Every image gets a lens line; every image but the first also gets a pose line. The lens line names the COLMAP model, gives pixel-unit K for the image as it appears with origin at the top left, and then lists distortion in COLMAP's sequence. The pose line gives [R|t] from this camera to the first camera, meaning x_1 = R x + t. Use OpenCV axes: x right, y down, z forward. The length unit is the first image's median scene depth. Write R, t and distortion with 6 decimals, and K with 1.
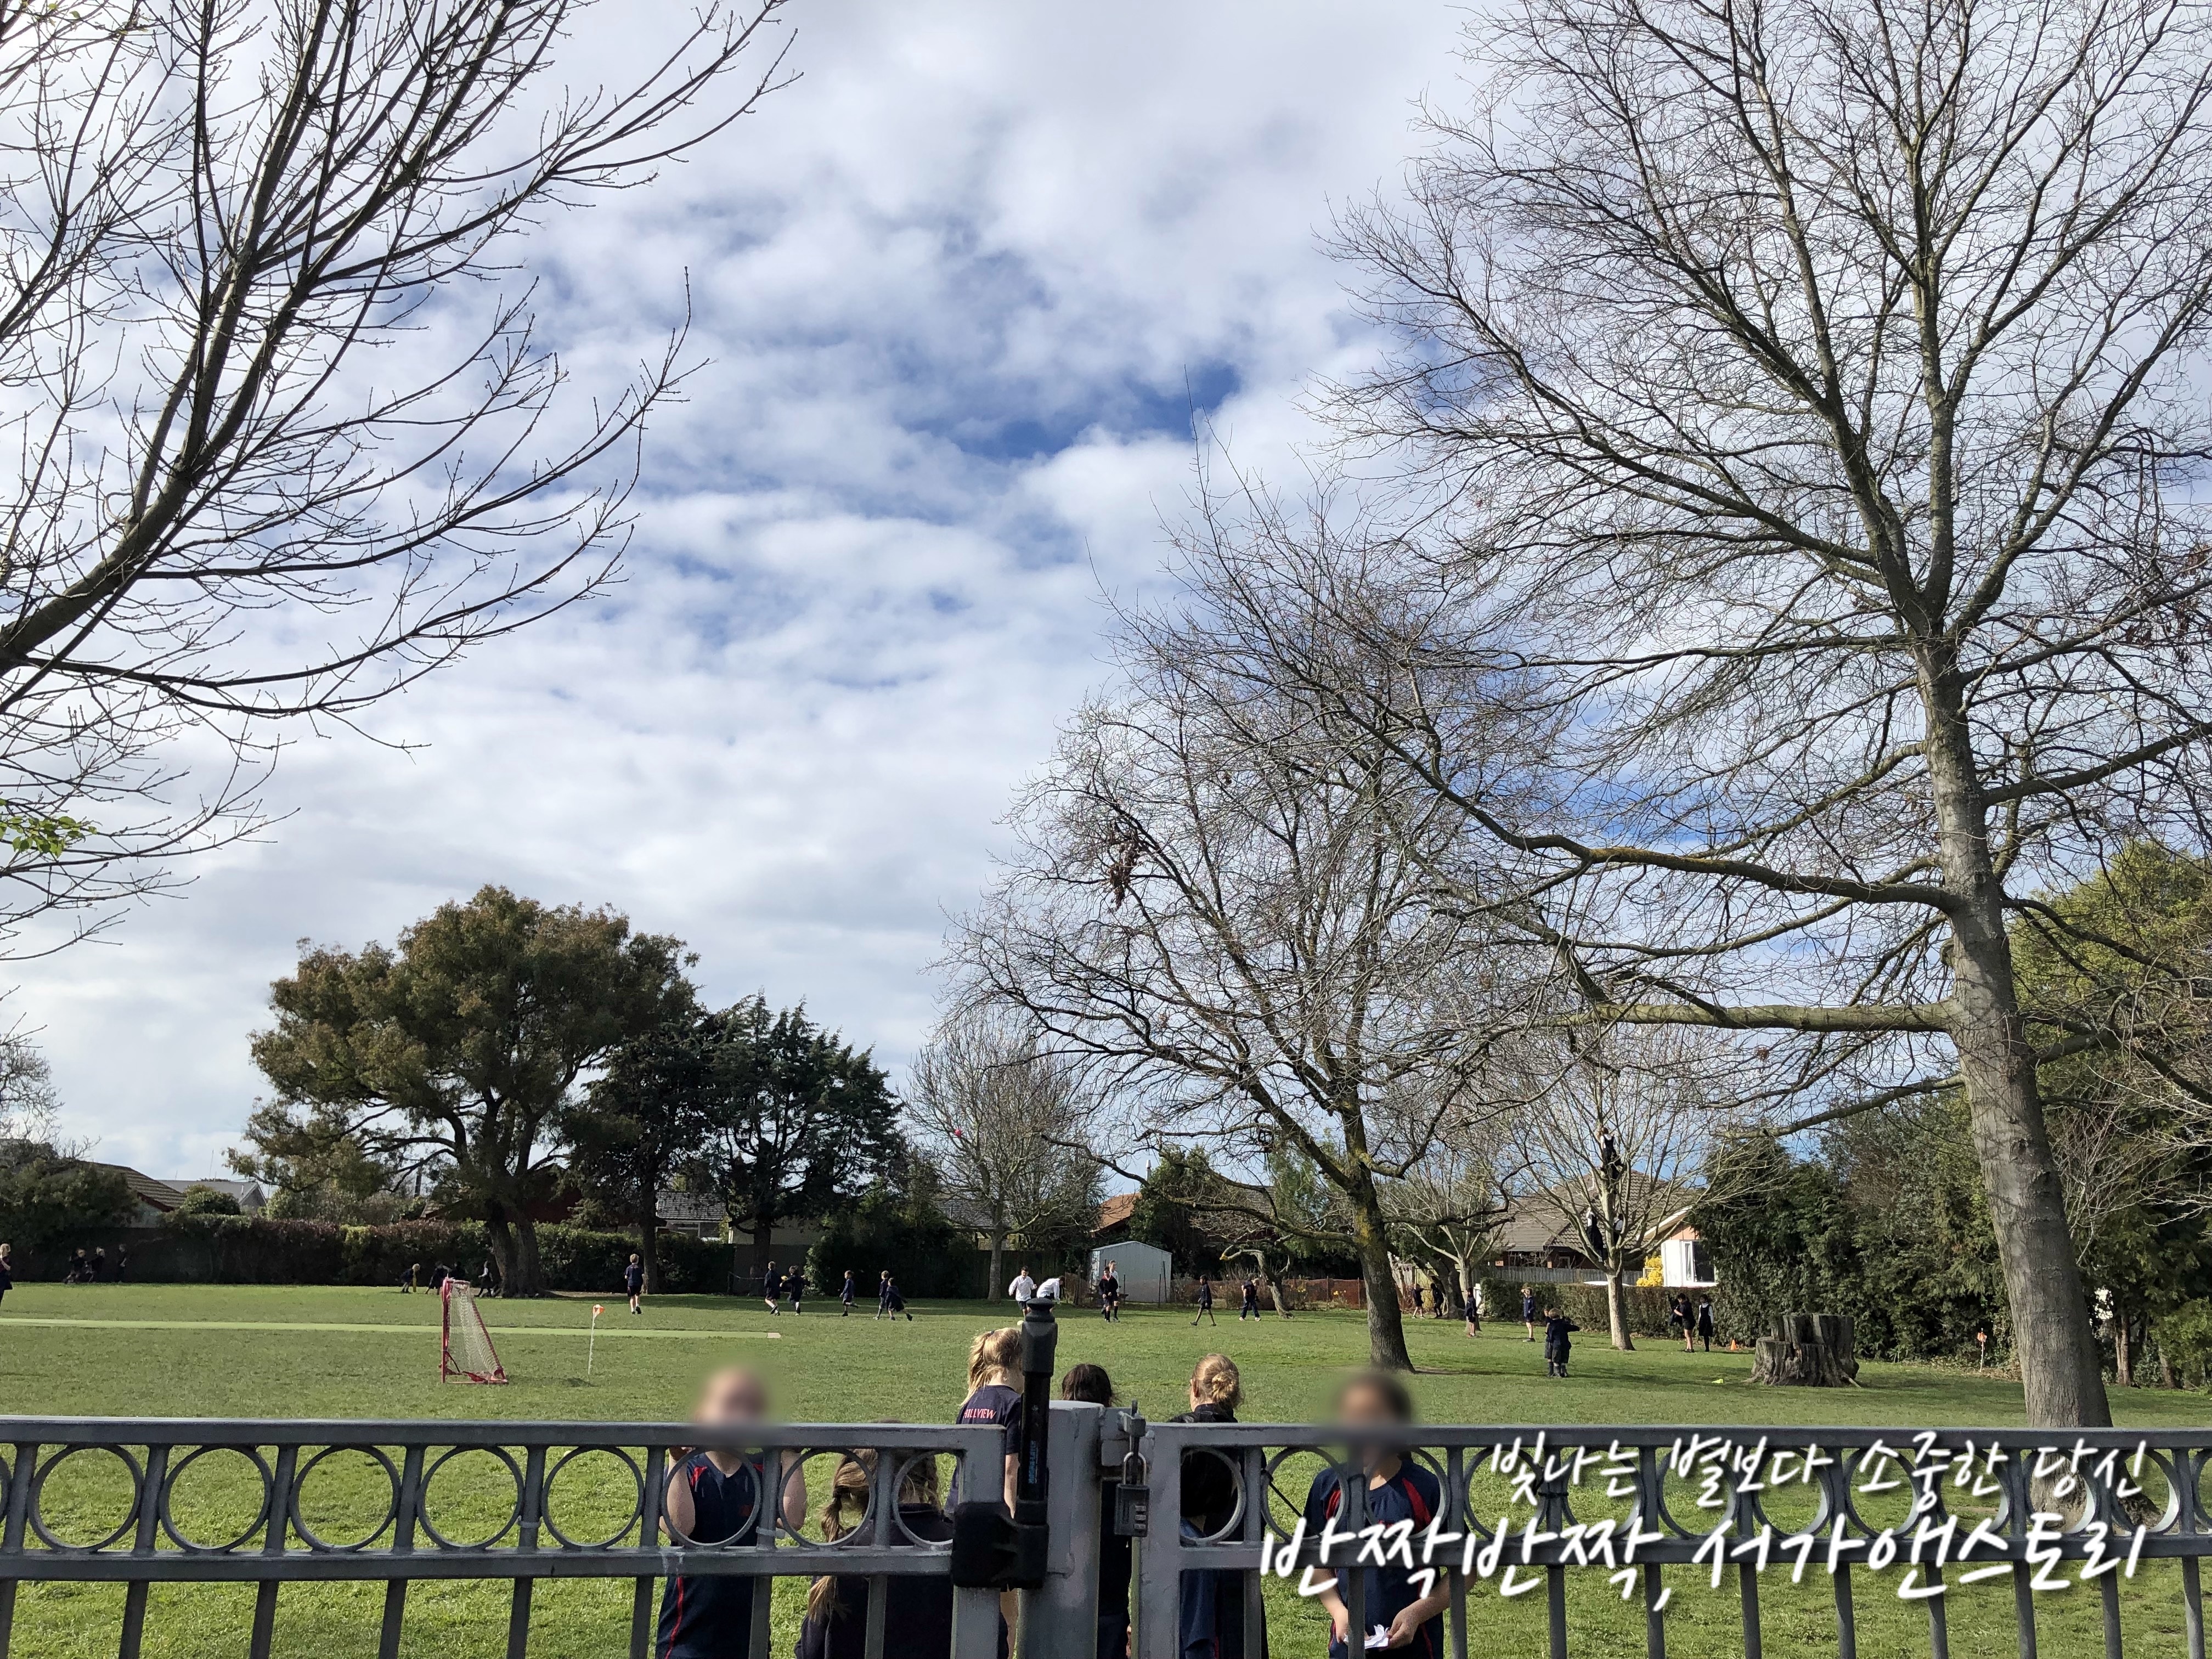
lens RADIAL K [[1838.8, 0, 1106.0], [0, 1838.8, 829.5], [0, 0, 1]] dist [-0.050969, 0.104019]
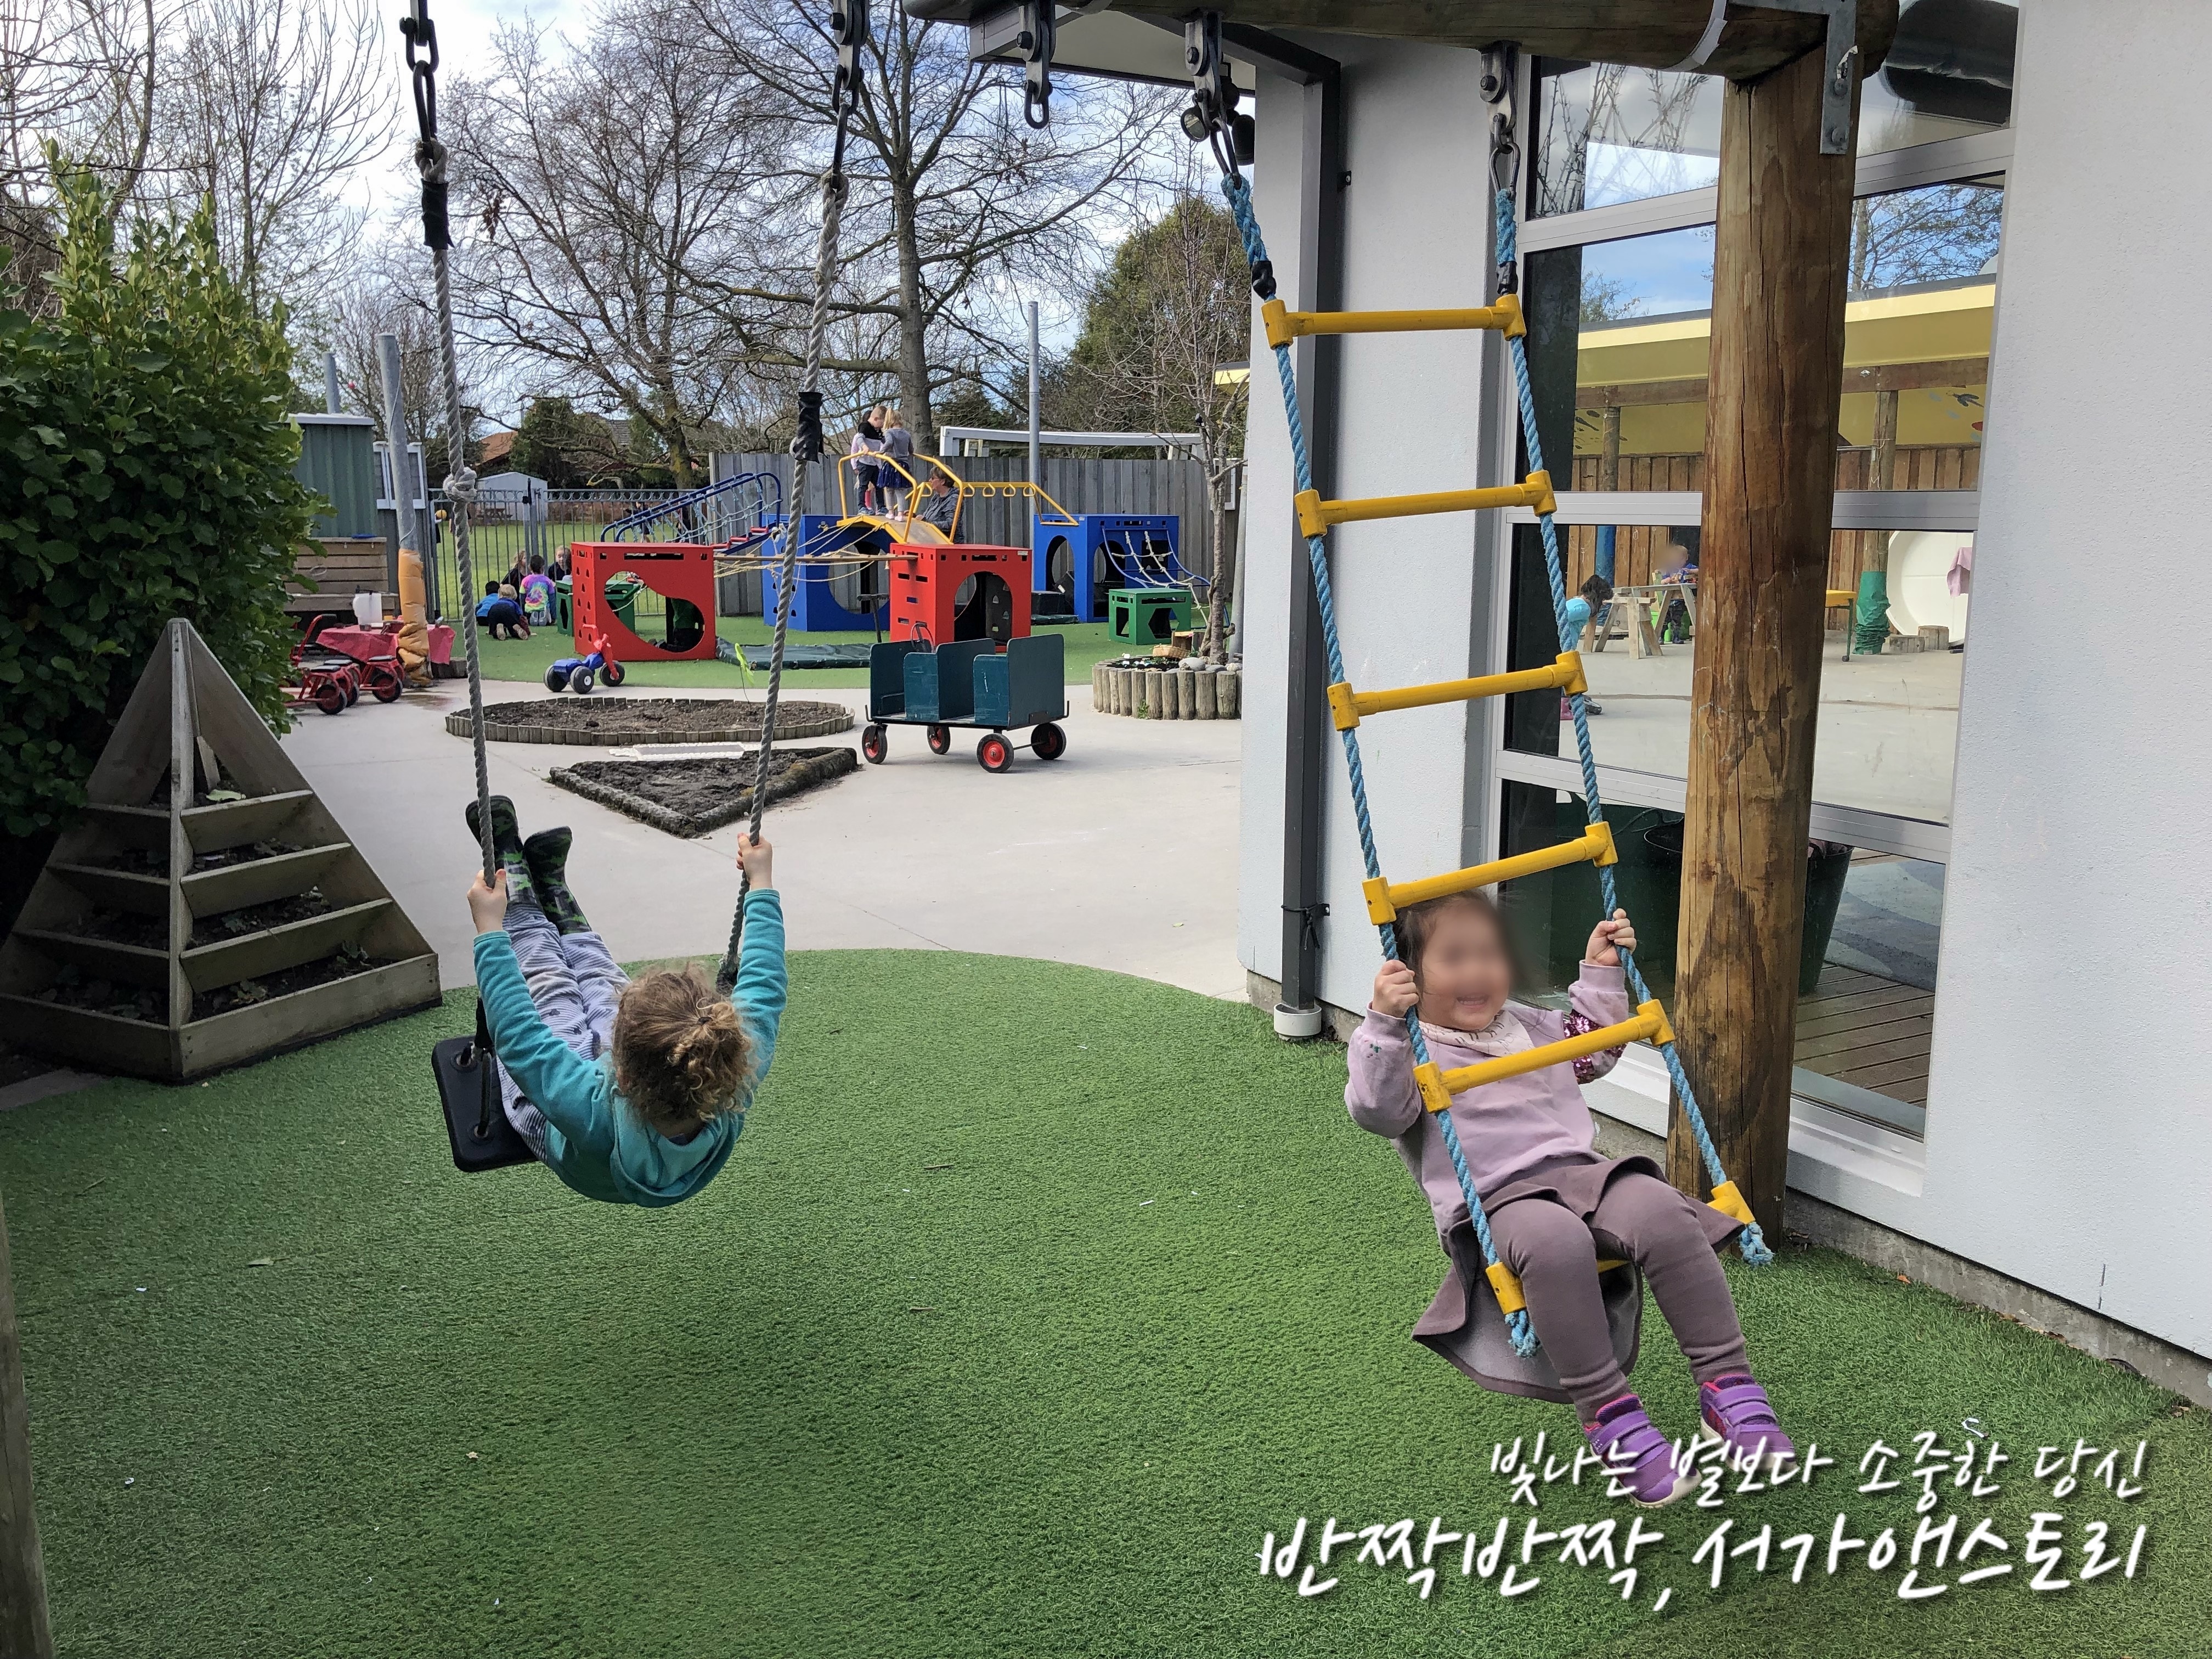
lens RADIAL K [[1838.8, 0, 1106.0], [0, 1838.8, 829.5], [0, 0, 1]] dist [-0.050969, 0.104019]
pose [[0.948331, -0.076551, 0.307909, -0.010978], [-0.054601, 0.916605, 0.396049, -0.120053], [-0.312549, -0.392397, 0.865065, -0.529834]]
